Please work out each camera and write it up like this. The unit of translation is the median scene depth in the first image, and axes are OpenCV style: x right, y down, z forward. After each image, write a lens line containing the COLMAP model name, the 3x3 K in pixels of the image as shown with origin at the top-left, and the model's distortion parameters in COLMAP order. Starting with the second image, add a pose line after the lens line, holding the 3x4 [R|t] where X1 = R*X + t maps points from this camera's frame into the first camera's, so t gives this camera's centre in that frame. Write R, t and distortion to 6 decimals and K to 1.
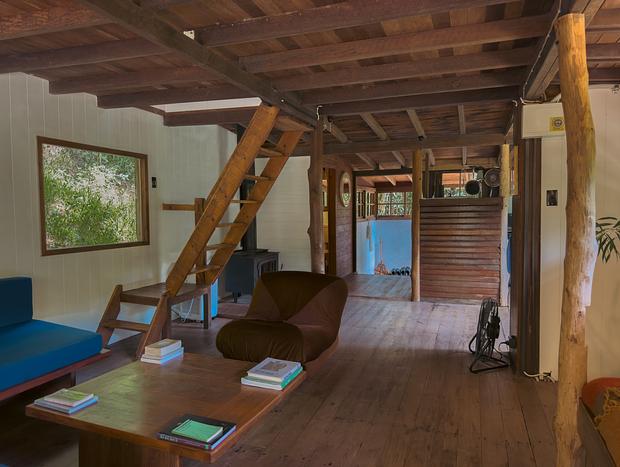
lens RADIAL K [[446.2, 0, 306.8], [0, 446.2, 233.0], [0, 0, 1]] dist [-0.010171, -0.015701]
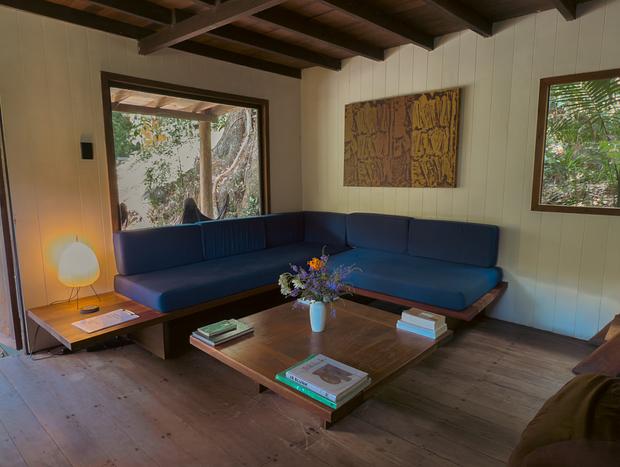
lens RADIAL K [[403.3, 0, 310.5], [0, 403.3, 233.1], [0, 0, 1]] dist [0.000387, 0.000023]
pose [[-0.370016, 0.159380, -0.915252, 0.508545], [-0.049149, 0.980436, 0.190601, -0.055531], [0.927725, 0.115509, -0.354943, 1.160496]]
